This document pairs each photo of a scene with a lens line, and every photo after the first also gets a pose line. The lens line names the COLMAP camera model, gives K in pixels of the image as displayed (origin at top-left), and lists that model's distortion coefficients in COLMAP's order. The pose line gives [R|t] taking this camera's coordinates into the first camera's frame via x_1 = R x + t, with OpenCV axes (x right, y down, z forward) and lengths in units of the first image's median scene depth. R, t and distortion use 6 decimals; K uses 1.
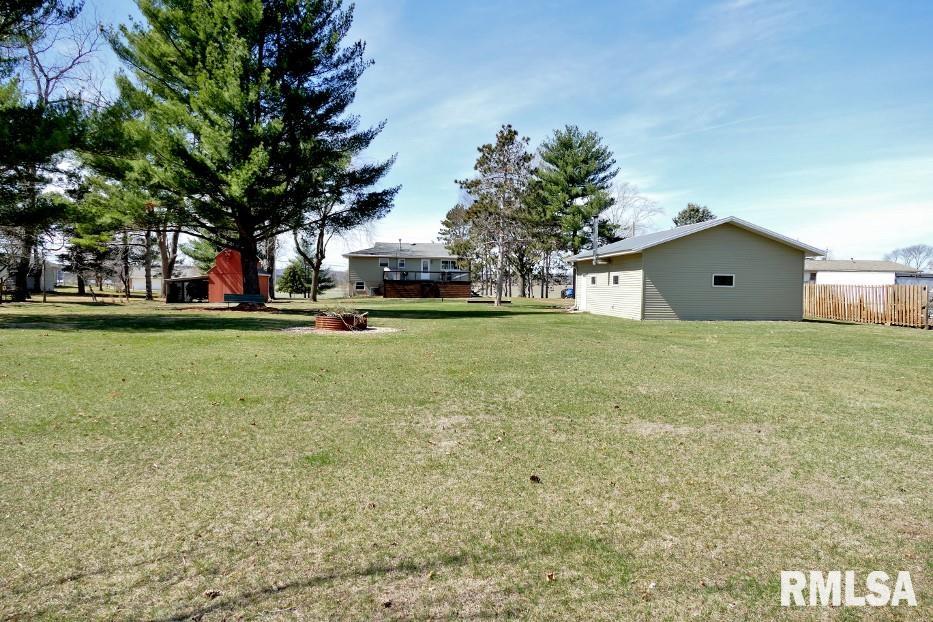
lens RADIAL K [[664.9, 0, 469.0], [0, 664.9, 309.4], [0, 0, 1]] dist [-0.021336, 0.010456]
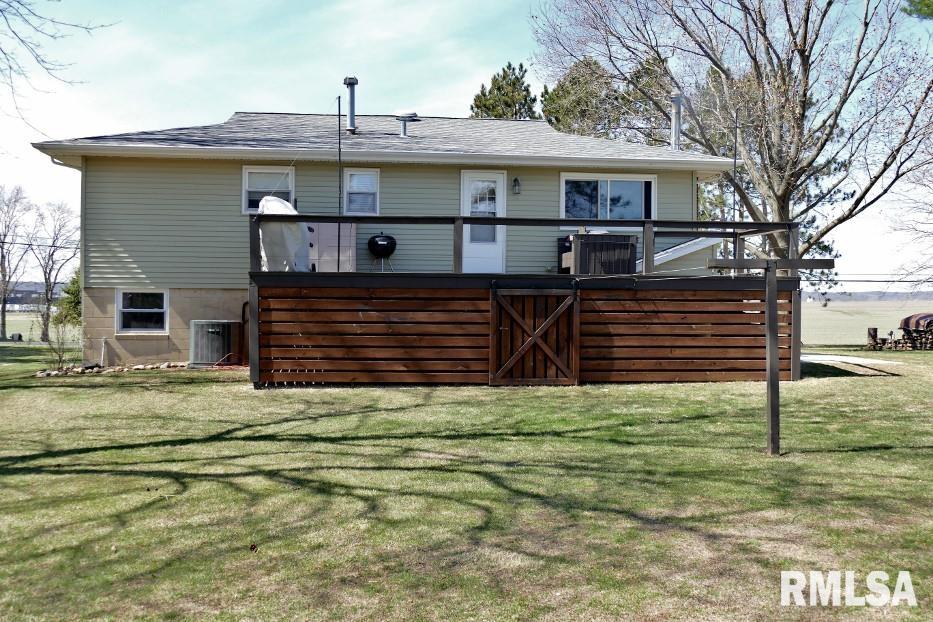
lens RADIAL K [[1026.6, 0, 463.3], [0, 1026.6, 307.5], [0, 0, 1]] dist [0.003894, 0.000000]
pose [[0.999570, -0.009407, 0.027769, -0.086176], [0.010359, 0.999356, -0.034350, -0.027303], [-0.027428, 0.034623, 0.999024, 0.753857]]
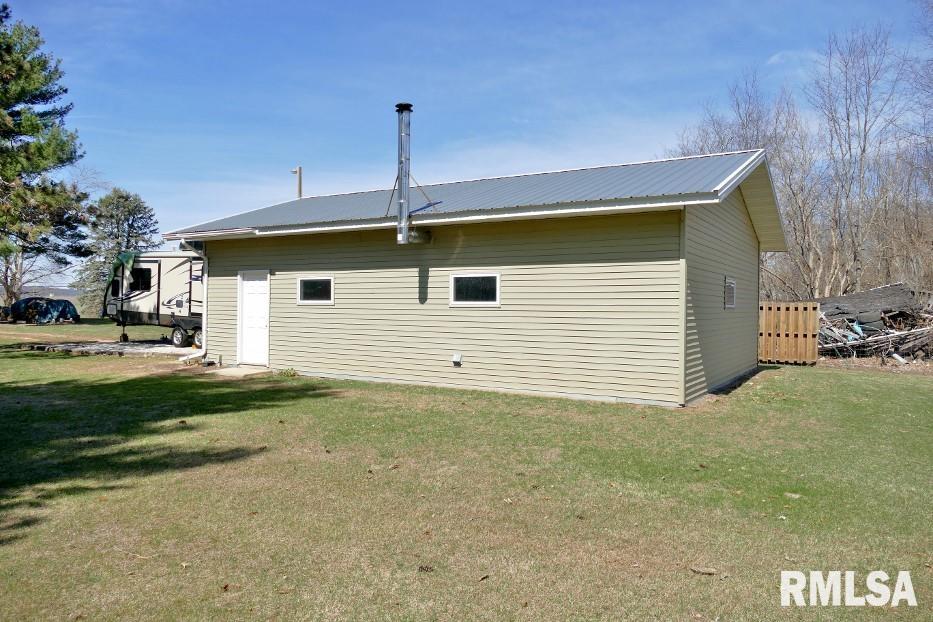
lens RADIAL K [[664.9, 0, 464.4], [0, 664.9, 306.3], [0, 0, 1]] dist [-0.021336, 0.010456]
pose [[0.606946, -0.004617, 0.794729, -0.036147], [0.022738, 0.999675, -0.011558, -0.015531], [-0.794417, 0.025086, 0.606854, 0.396169]]
